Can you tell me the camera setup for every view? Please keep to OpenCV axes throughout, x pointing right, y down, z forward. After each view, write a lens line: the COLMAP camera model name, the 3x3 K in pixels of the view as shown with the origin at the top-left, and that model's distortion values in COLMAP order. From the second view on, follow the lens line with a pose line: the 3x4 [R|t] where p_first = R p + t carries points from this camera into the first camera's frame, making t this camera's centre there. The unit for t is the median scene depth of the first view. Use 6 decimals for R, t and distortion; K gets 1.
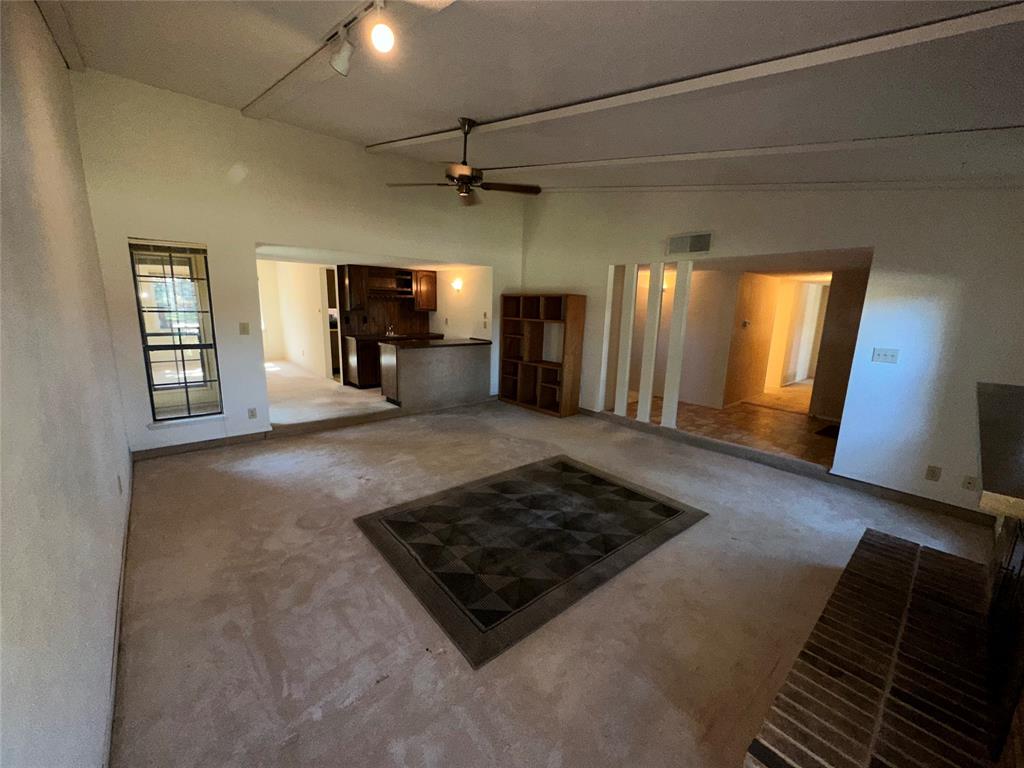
lens RADIAL K [[408.0, 0, 512.0], [0, 408.0, 384.0], [0, 0, 1]] dist [-0.003640, 0.000016]
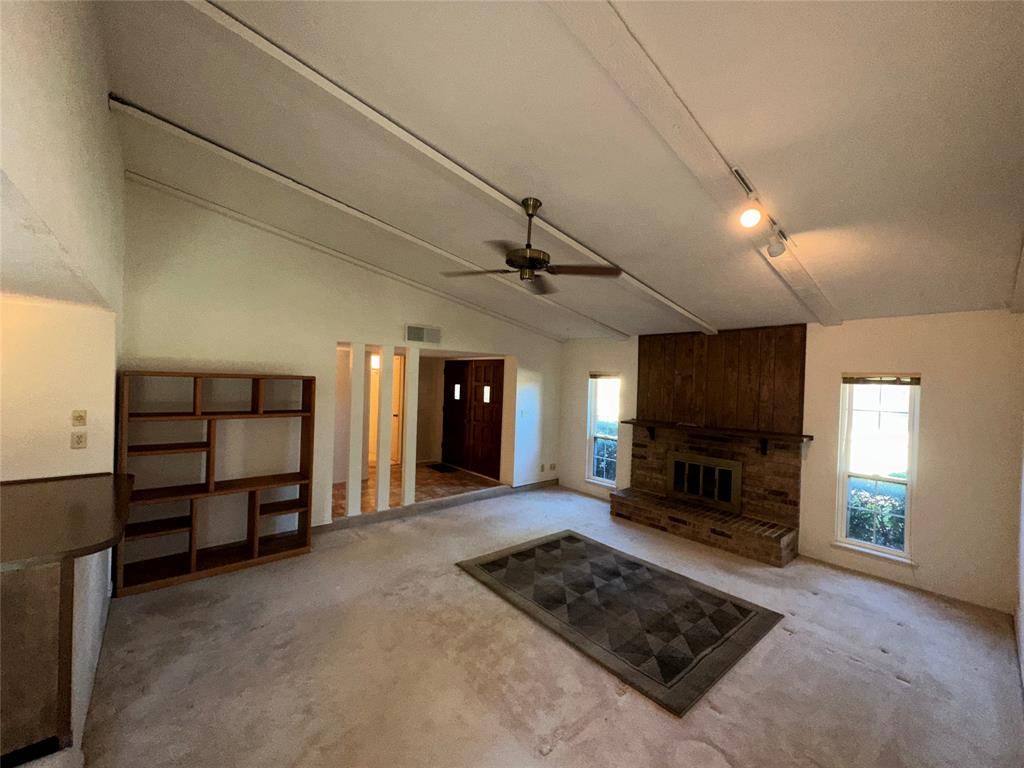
lens RADIAL K [[408.0, 0, 512.0], [0, 408.0, 384.0], [0, 0, 1]] dist [-0.003640, 0.000016]
pose [[0.004591, -0.036930, 0.999307, -0.893568], [0.160681, 0.986360, 0.035713, -0.266413], [-0.986996, 0.160406, 0.010462, 0.975380]]
